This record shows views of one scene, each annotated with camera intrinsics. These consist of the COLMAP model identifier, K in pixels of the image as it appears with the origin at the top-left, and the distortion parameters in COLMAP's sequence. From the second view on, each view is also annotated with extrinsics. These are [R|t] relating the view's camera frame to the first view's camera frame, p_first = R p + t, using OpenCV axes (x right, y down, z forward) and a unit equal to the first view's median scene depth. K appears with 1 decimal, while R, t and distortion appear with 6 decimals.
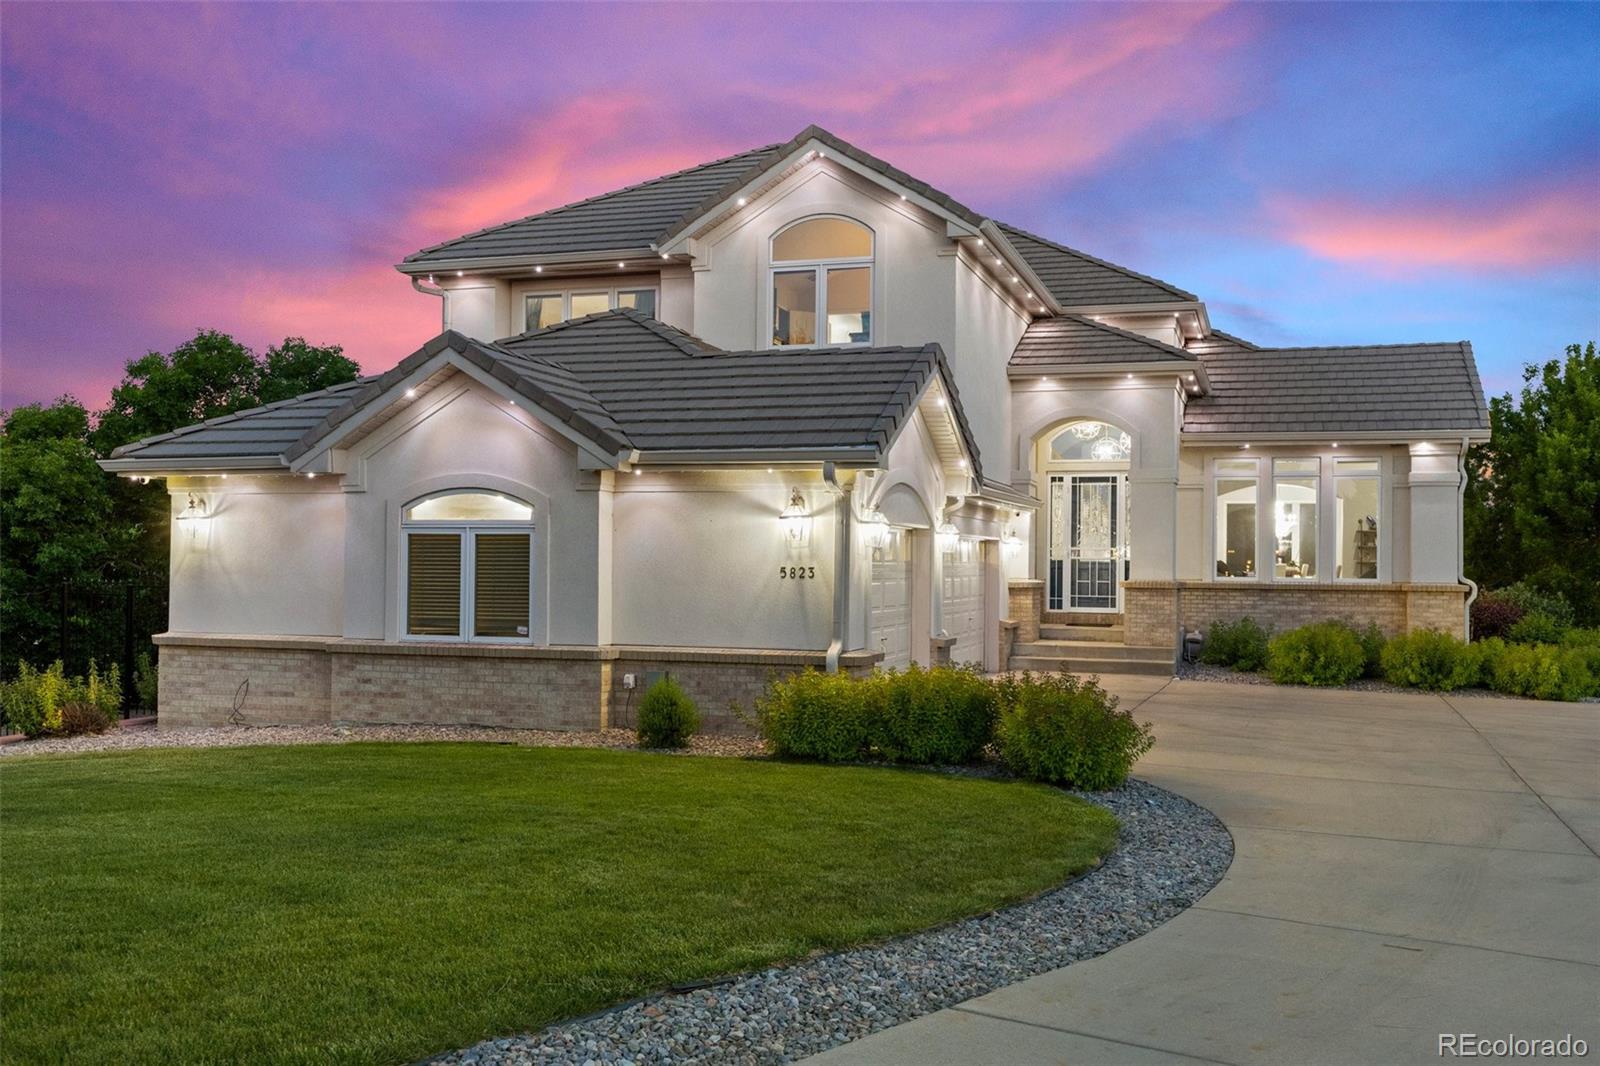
lens RADIAL K [[1518.5, 0, 800.0], [0, 1518.5, 533.0], [0, 0, 1]] dist [0.011856, 0.008417]
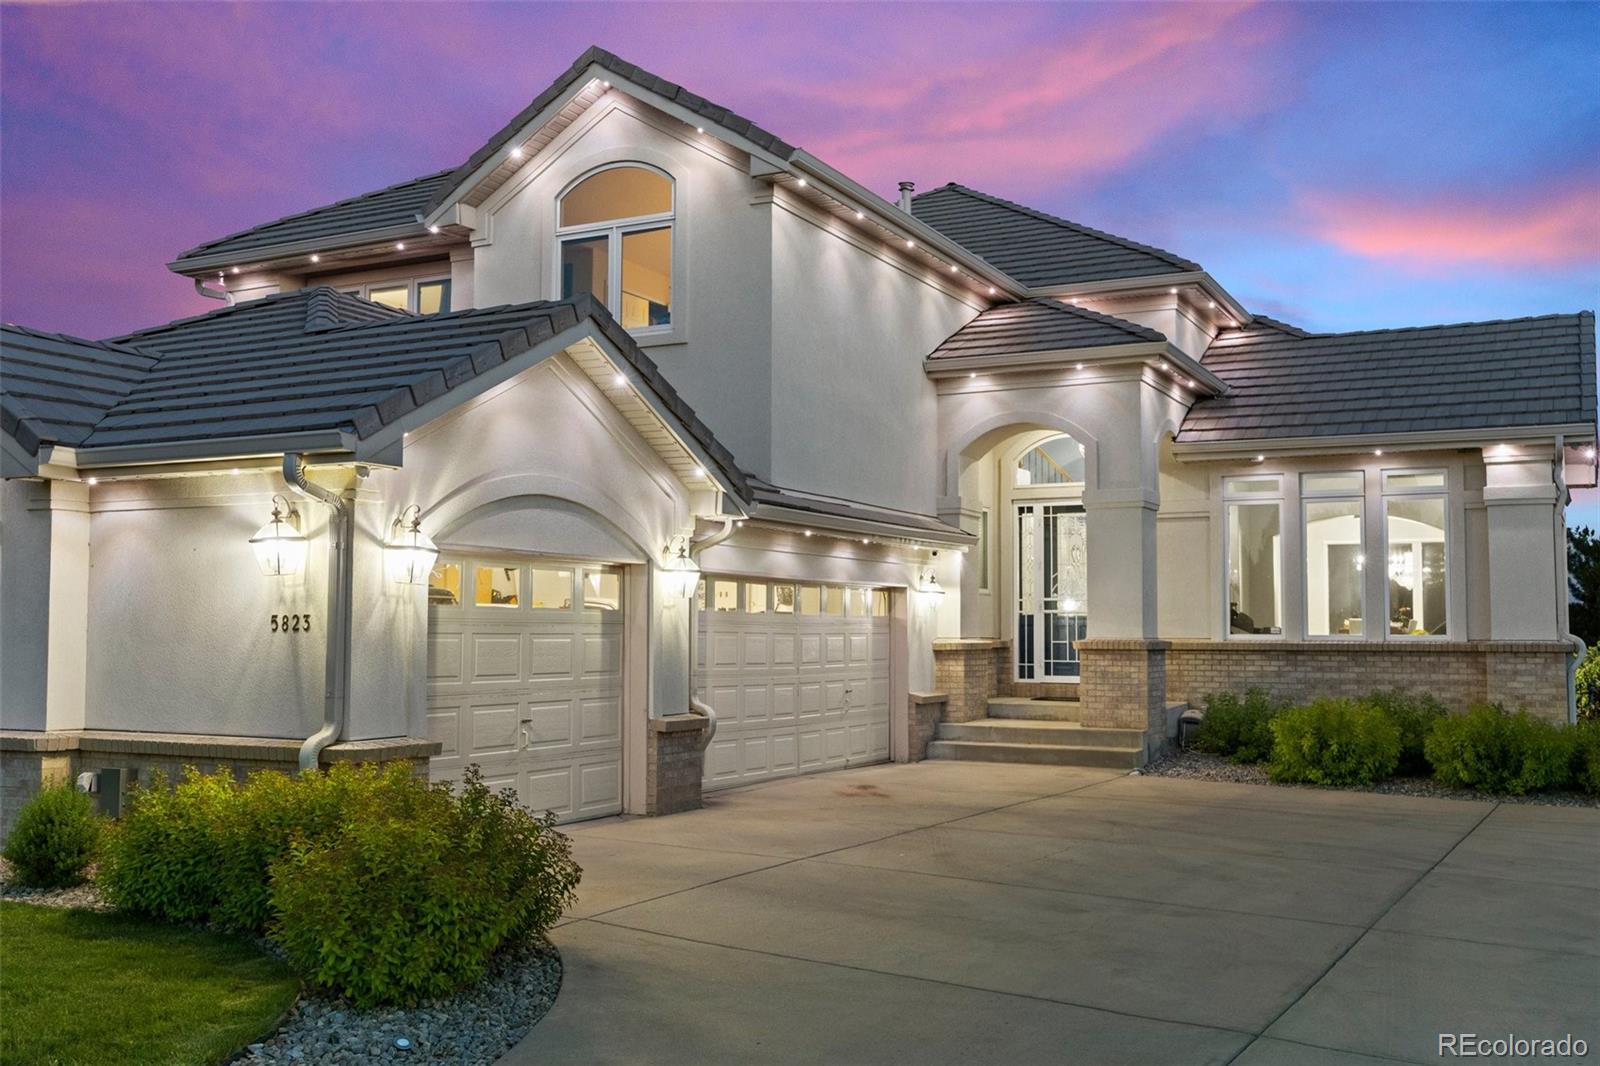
lens RADIAL K [[1547.8, 0, 800.0], [0, 1547.8, 533.0], [0, 0, 1]] dist [-0.000003, 0.003053]
pose [[0.984851, -0.018504, -0.172412, 0.207281], [0.010691, 0.998878, -0.046136, 0.012420], [0.173072, 0.043594, 0.983944, 0.222522]]
